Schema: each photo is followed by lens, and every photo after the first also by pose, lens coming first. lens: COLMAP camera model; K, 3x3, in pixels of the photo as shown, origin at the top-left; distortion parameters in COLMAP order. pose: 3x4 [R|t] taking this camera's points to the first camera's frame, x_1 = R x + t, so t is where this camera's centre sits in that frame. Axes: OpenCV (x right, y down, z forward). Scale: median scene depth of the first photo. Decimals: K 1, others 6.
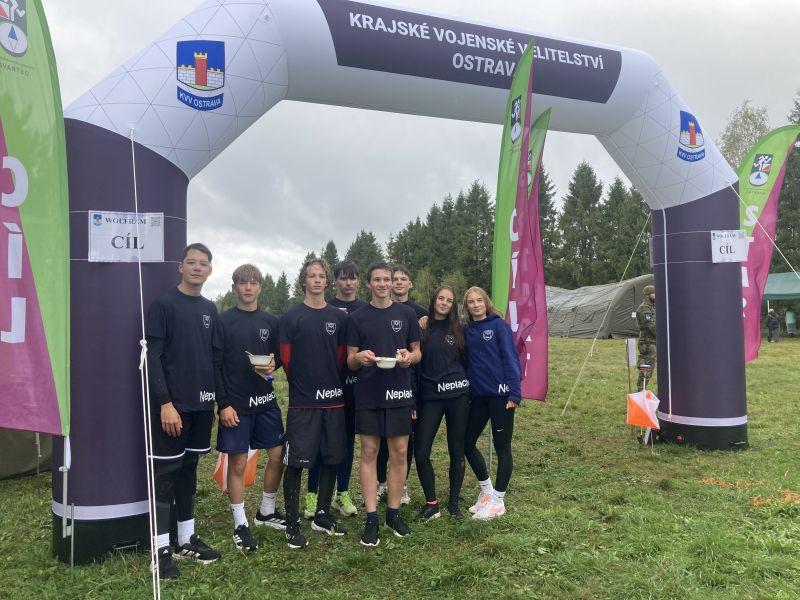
lens RADIAL K [[654.6, 0, 402.0], [0, 654.6, 289.7], [0, 0, 1]] dist [0.032947, -0.031035]
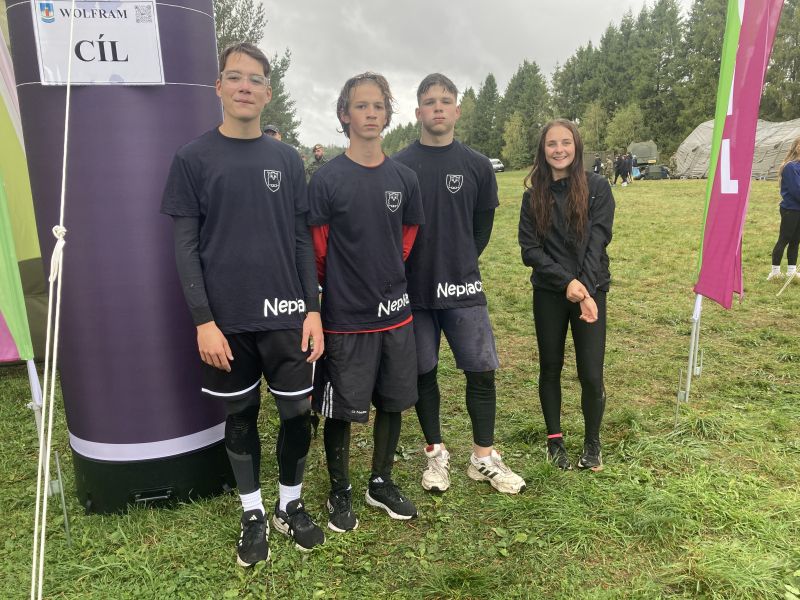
lens RADIAL K [[654.6, 0, 401.0], [0, 654.6, 304.9], [0, 0, 1]] dist [0.032947, -0.031035]
pose [[0.971261, 0.043216, -0.234061, 0.006315], [0.018878, 0.966294, 0.256749, 0.003371], [0.237267, -0.253789, 0.937708, 0.352735]]
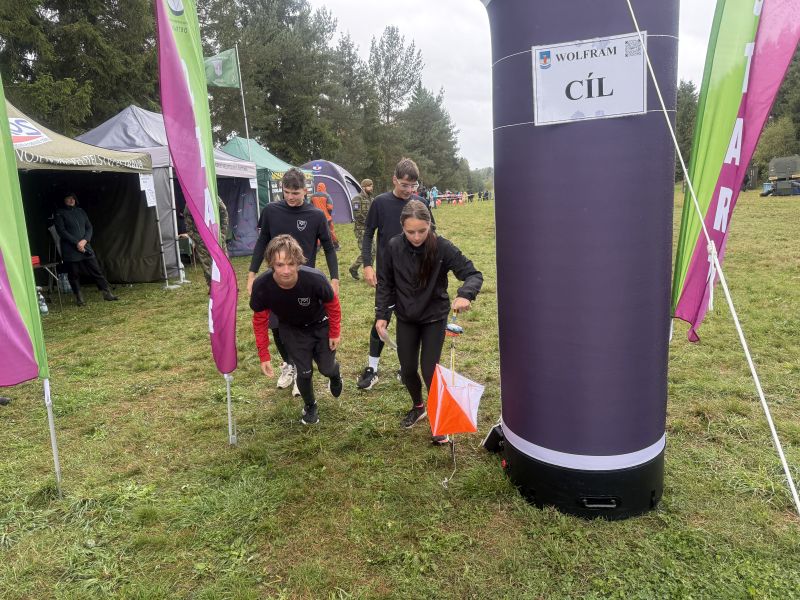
lens RADIAL K [[571.4, 0, 402.0], [0, 571.4, 297.3], [0, 0, 1]] dist [0.000464, 0.002193]
pose [[0.860568, 0.076242, -0.503597, 0.750977], [0.052045, 0.970395, 0.235849, -0.030727], [0.506670, -0.229174, 0.831123, 0.778293]]
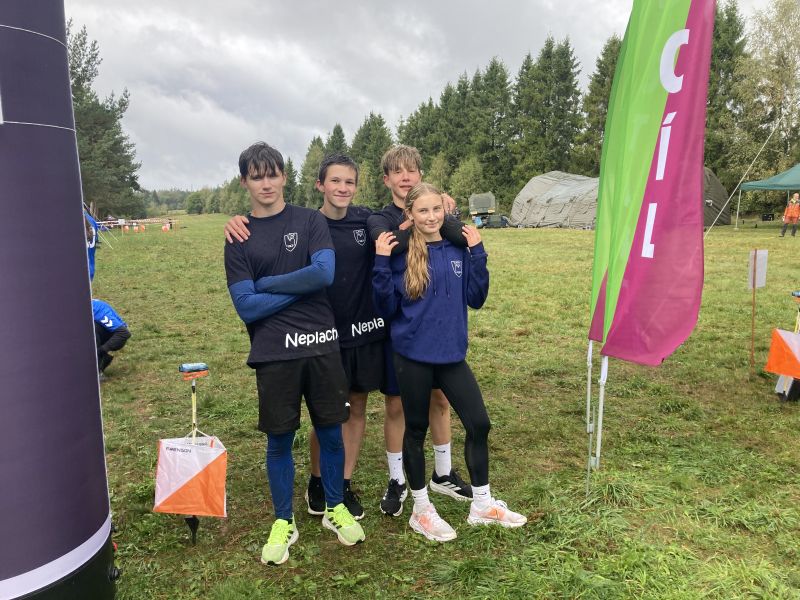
lens RADIAL K [[654.6, 0, 404.0], [0, 654.6, 301.8], [0, 0, 1]] dist [0.032947, -0.031035]
pose [[0.999934, 0.006717, -0.009287, -0.051070], [-0.004861, 0.982327, 0.187111, -0.004604], [0.010379, -0.187053, 0.982295, 0.420822]]
